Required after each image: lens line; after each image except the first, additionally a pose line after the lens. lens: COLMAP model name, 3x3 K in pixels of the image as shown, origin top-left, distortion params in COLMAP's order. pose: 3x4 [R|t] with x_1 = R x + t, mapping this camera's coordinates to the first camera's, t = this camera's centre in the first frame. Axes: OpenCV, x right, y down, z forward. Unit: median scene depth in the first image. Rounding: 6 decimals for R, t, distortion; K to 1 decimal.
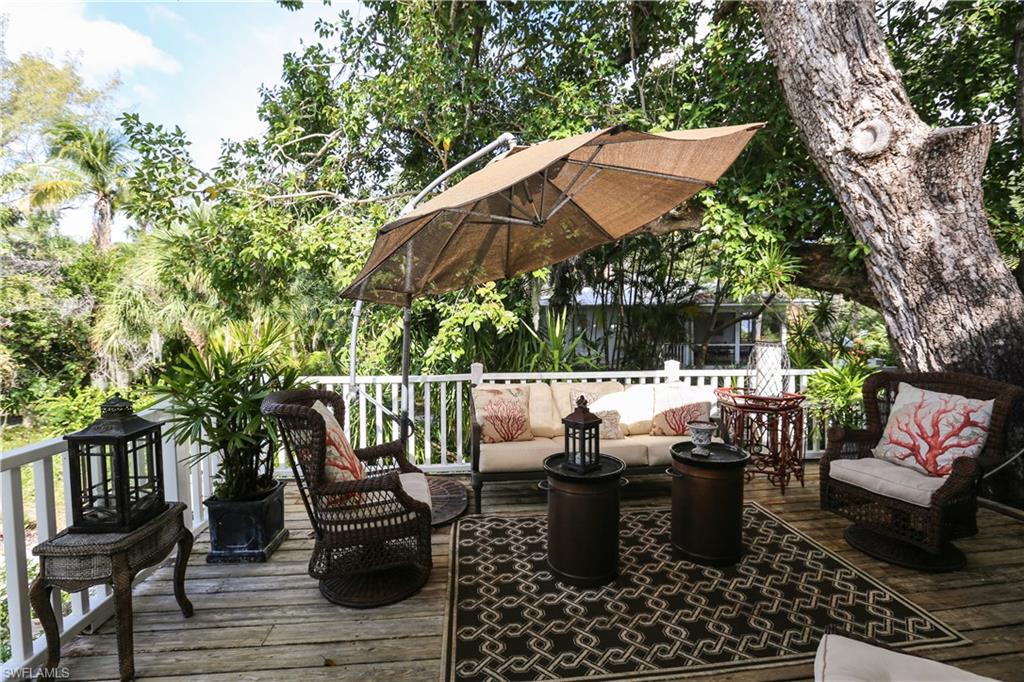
lens RADIAL K [[469.8, 0, 508.9], [0, 469.8, 337.7], [0, 0, 1]] dist [-0.046975, 0.015499]
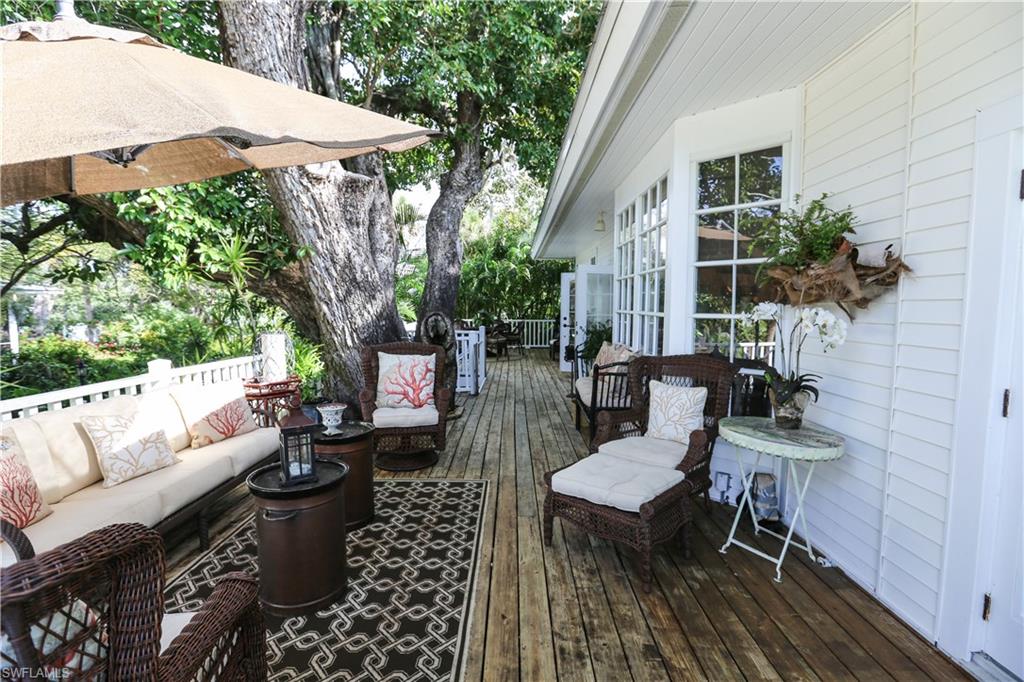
lens RADIAL K [[469.8, 0, 508.5], [0, 469.8, 339.6], [0, 0, 1]] dist [-0.046975, 0.015499]
pose [[0.120244, -0.068465, 0.990381, -0.427621], [0.046277, 0.996921, 0.063298, -0.011374], [-0.991665, 0.038220, 0.123042, 0.337910]]
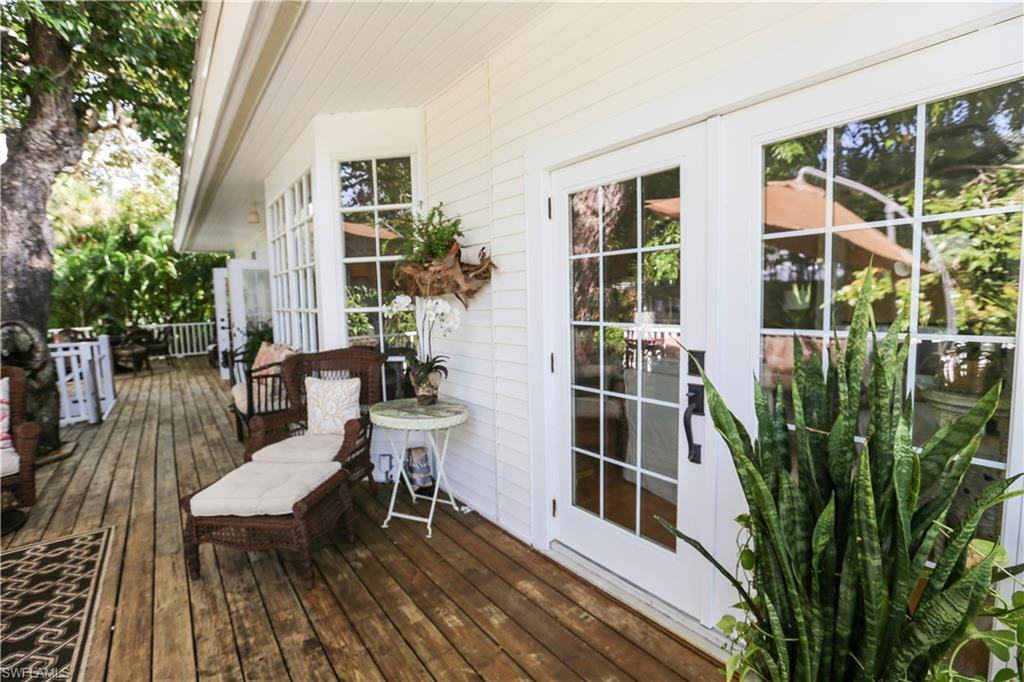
lens RADIAL K [[469.8, 0, 507.6], [0, 469.8, 339.0], [0, 0, 1]] dist [-0.046975, 0.015499]
pose [[-0.506879, -0.060627, 0.859883, -0.459548], [0.072107, 0.991046, 0.112380, -0.008324], [-0.858996, 0.118966, -0.497968, 0.284444]]
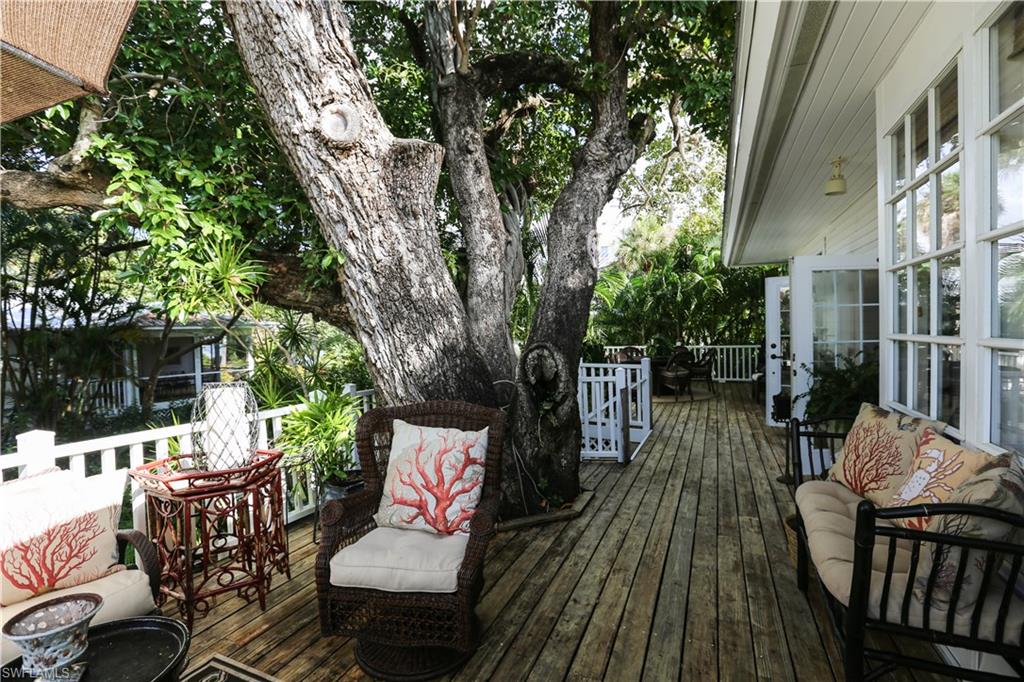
lens RADIAL K [[469.8, 0, 510.2], [0, 469.8, 337.8], [0, 0, 1]] dist [-0.046975, 0.015499]
pose [[0.499441, -0.020610, 0.866103, 0.201484], [0.063902, 0.997870, -0.013104, -0.017330], [-0.863988, 0.061891, 0.499694, 0.327414]]
